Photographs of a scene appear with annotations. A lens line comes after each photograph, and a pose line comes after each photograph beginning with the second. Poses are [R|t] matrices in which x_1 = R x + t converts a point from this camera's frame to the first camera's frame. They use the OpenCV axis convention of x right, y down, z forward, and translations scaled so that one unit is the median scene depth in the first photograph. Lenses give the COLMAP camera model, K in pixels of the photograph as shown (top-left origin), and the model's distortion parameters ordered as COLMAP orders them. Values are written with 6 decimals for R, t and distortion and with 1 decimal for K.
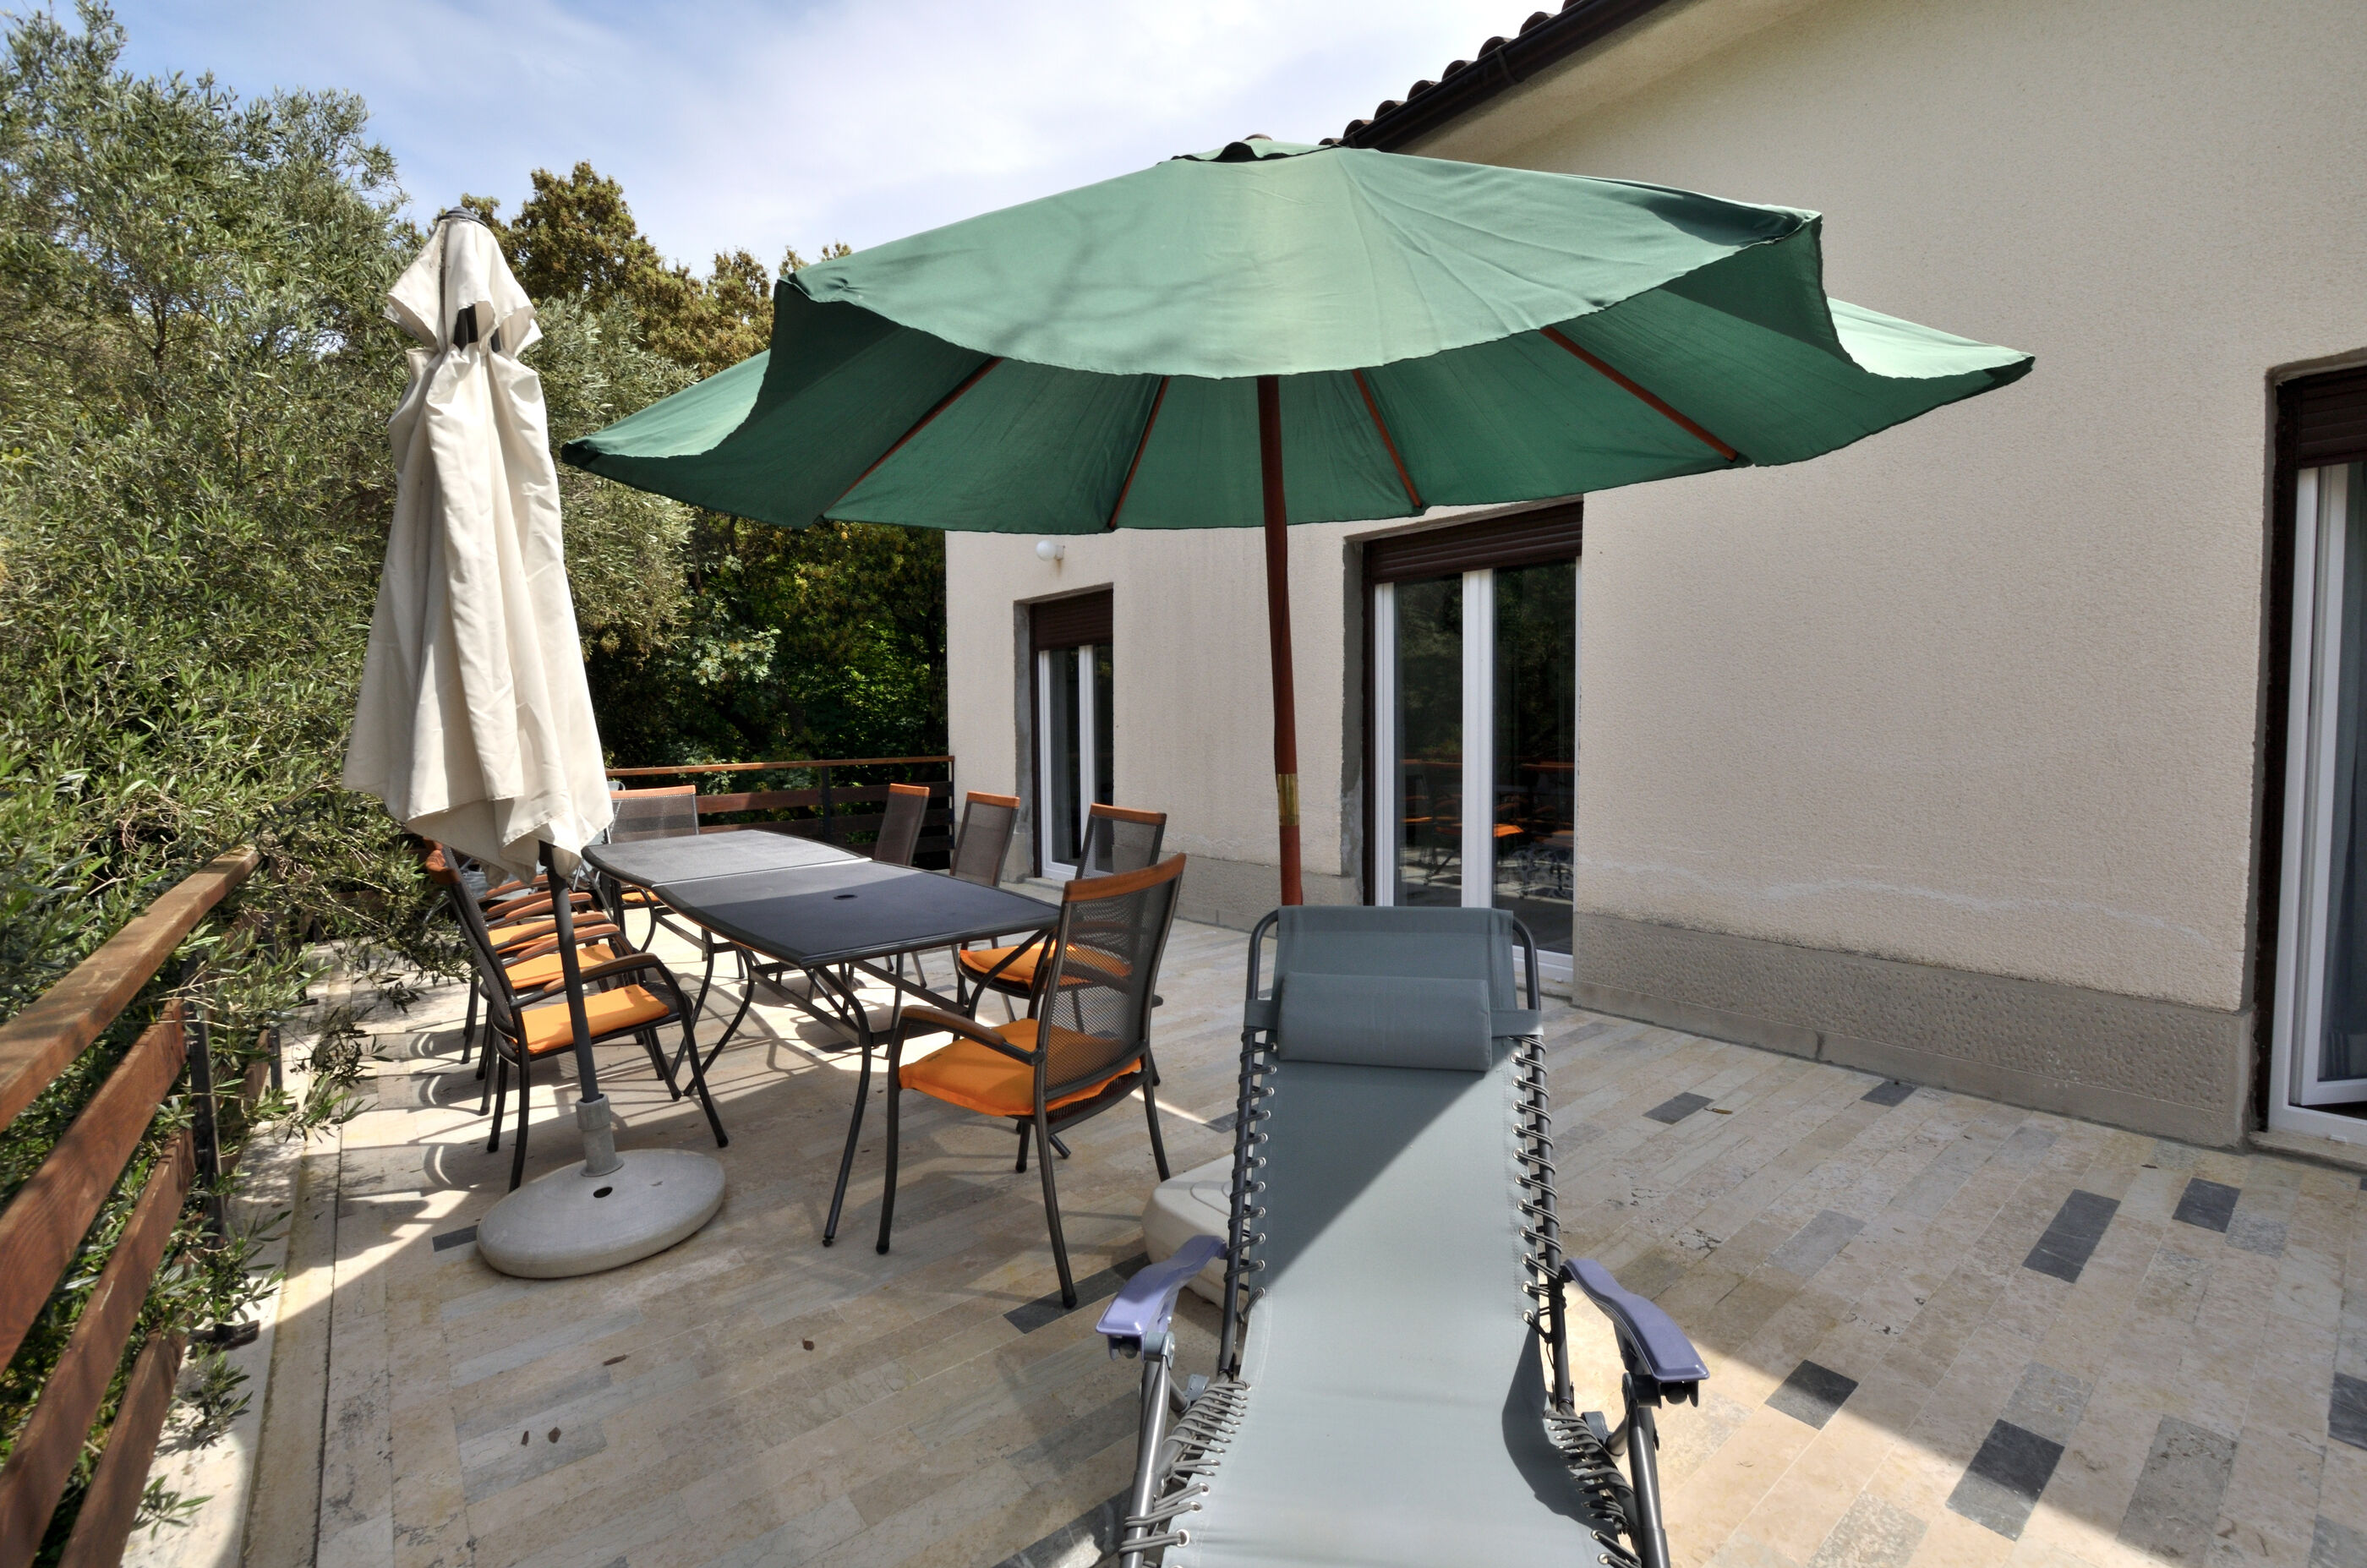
lens RADIAL K [[1042.9, 0, 1202.5], [0, 1042.9, 777.0], [0, 0, 1]] dist [-0.028512, 0.000013]
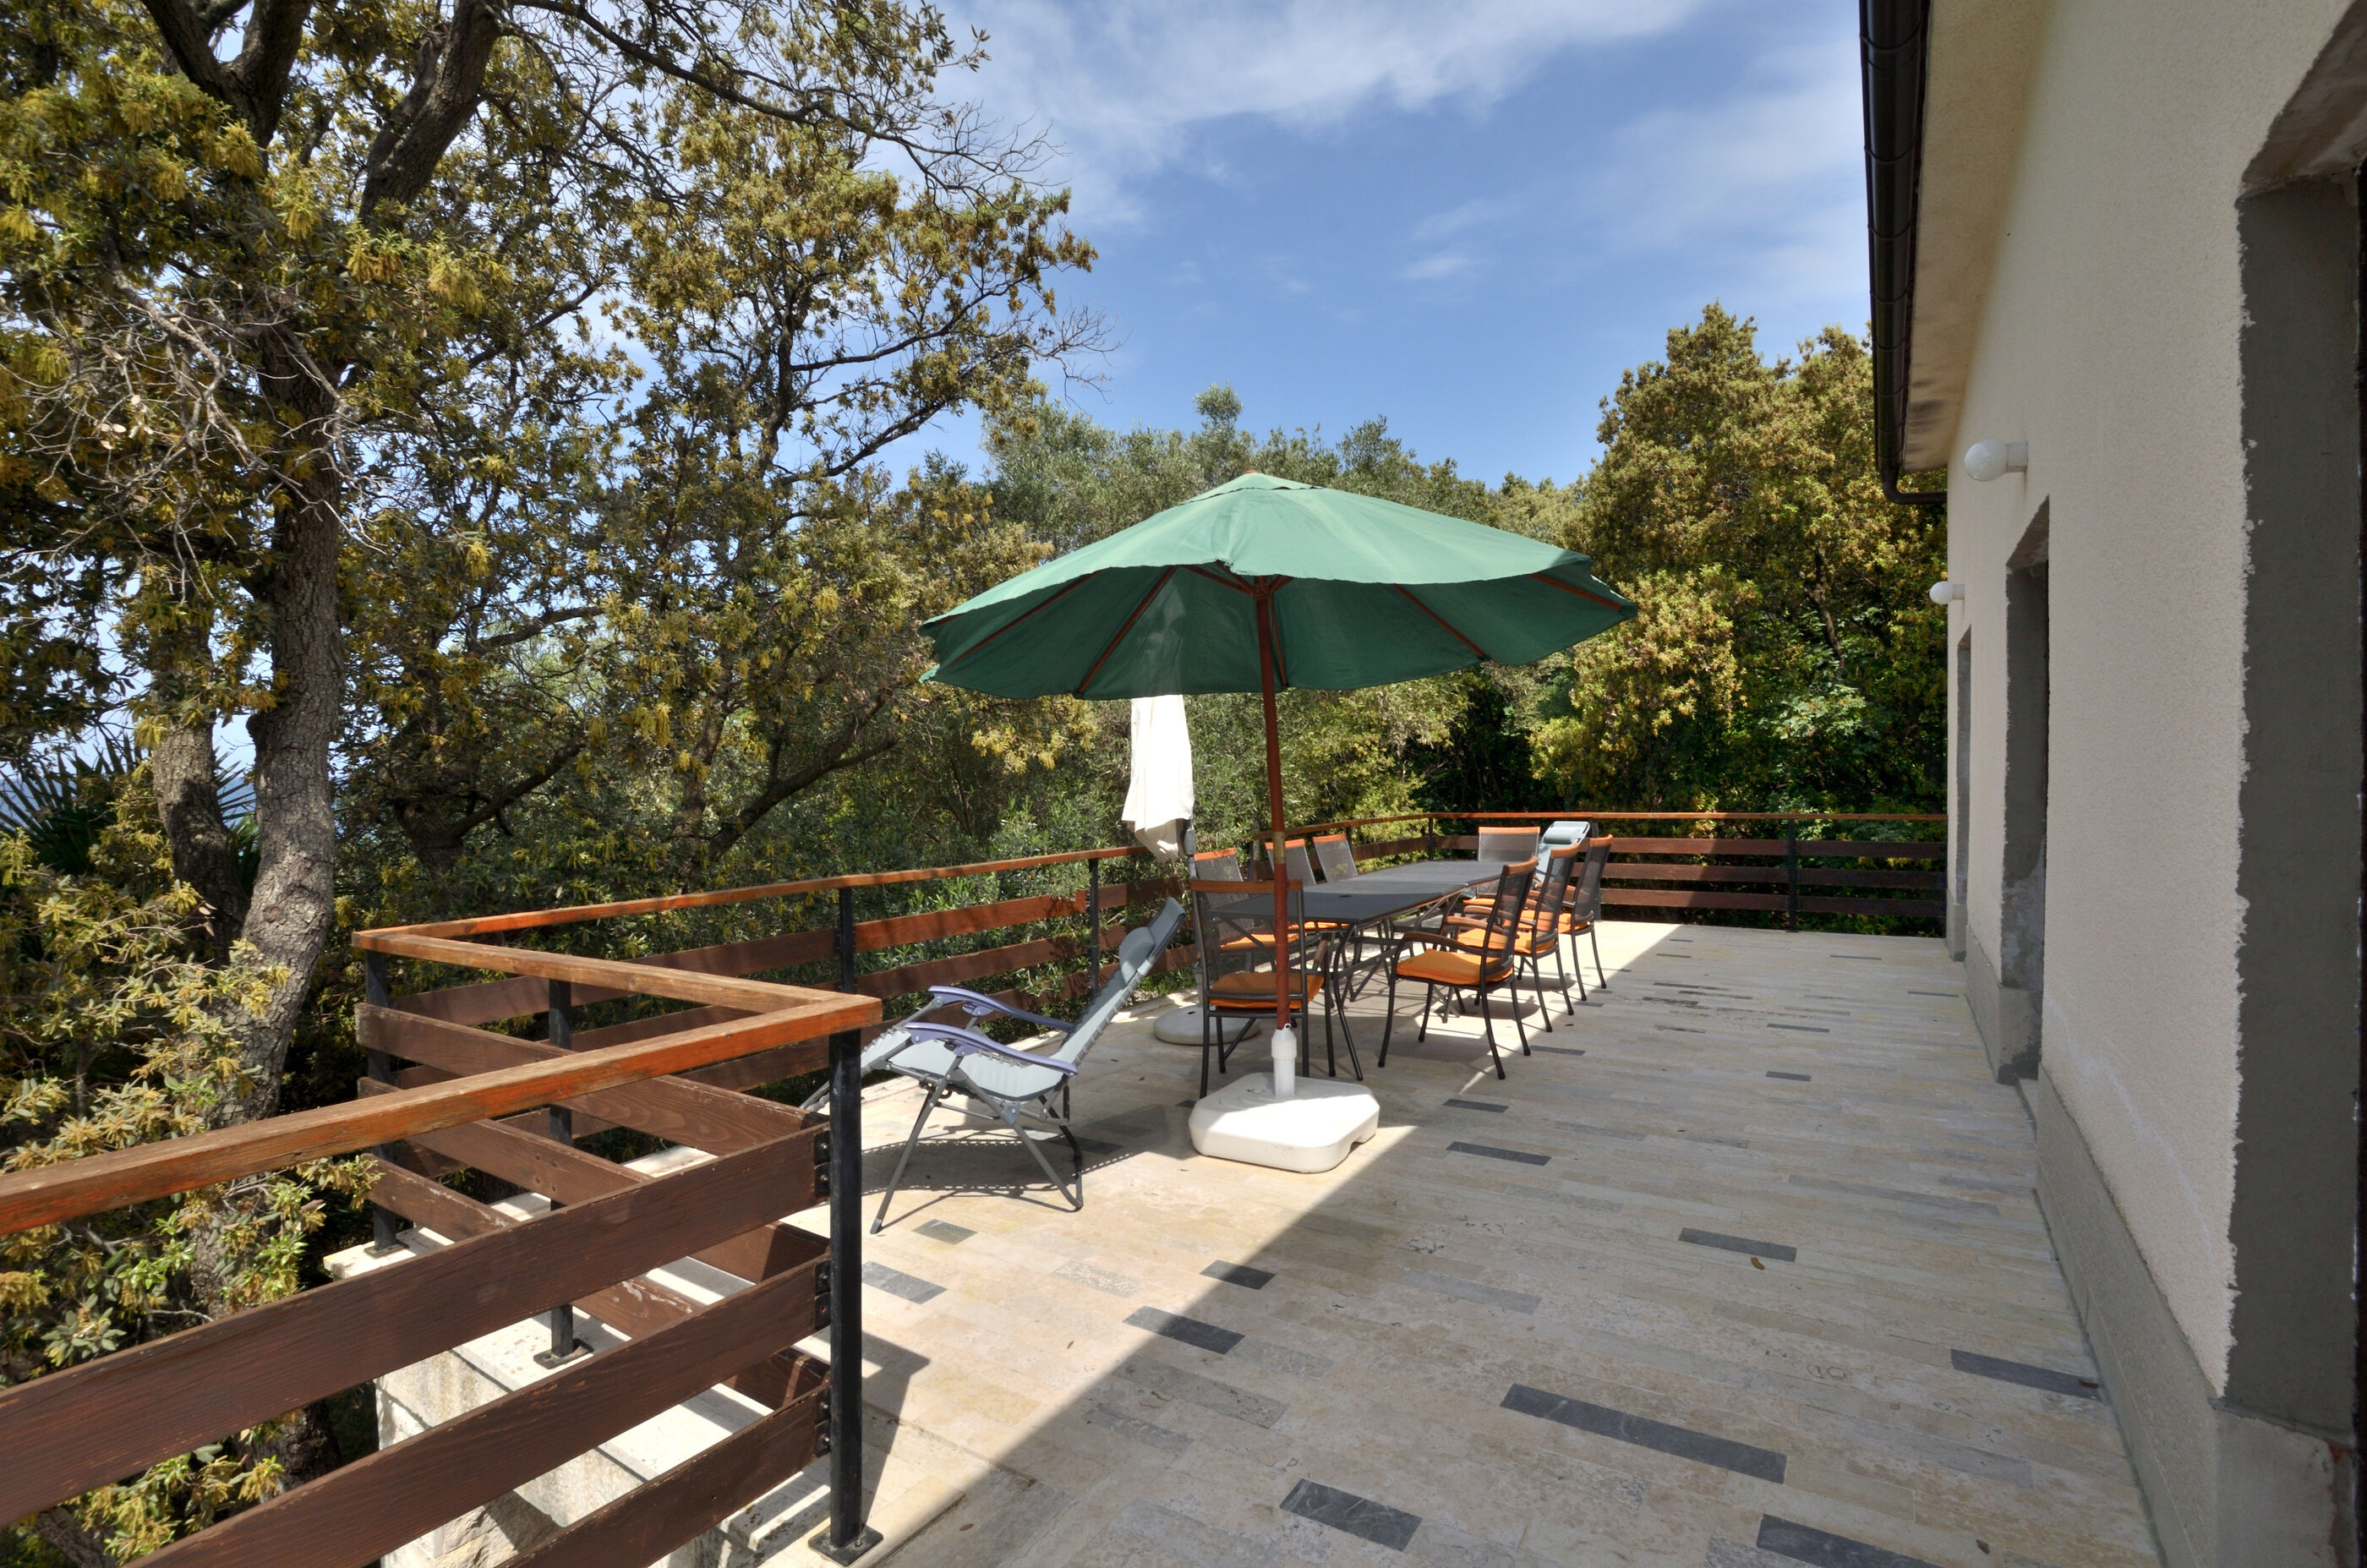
lens RADIAL K [[1042.9, 0, 1202.5], [0, 1042.9, 777.0], [0, 0, 1]] dist [-0.028512, 0.000013]
pose [[0.308687, 0.014870, -0.951047, 1.231807], [-0.055065, 0.998480, -0.002261, -0.048539], [0.949568, 0.053067, 0.309037, 0.306654]]
